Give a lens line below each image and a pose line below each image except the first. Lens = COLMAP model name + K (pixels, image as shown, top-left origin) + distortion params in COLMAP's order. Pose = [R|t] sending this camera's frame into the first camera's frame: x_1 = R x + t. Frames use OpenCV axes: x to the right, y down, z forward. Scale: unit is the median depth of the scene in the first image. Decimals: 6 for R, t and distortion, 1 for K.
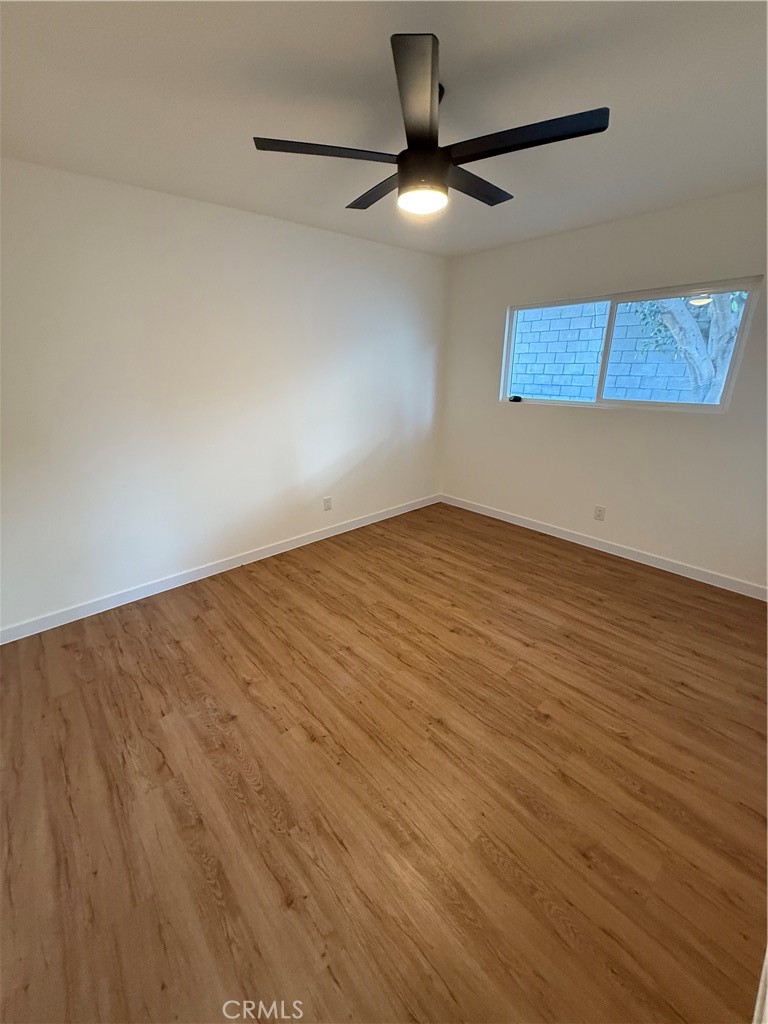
lens RADIAL K [[410.9, 0, 386.9], [0, 410.9, 512.5], [0, 0, 1]] dist [0.001156, 0.000101]
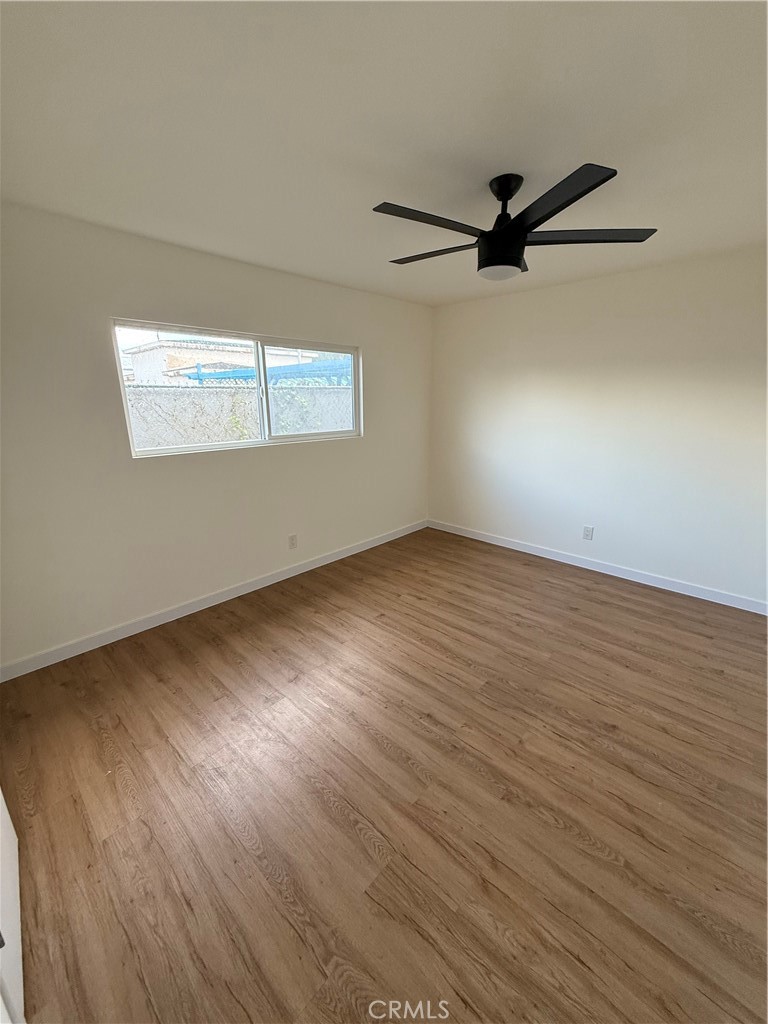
lens RADIAL K [[410.9, 0, 380.1], [0, 410.9, 511.0], [0, 0, 1]] dist [0.001156, 0.000101]
pose [[0.993757, -0.040613, 0.103909, -0.119902], [0.045164, 0.998104, -0.041827, -0.038827], [-0.102014, 0.046258, 0.993707, 0.035108]]
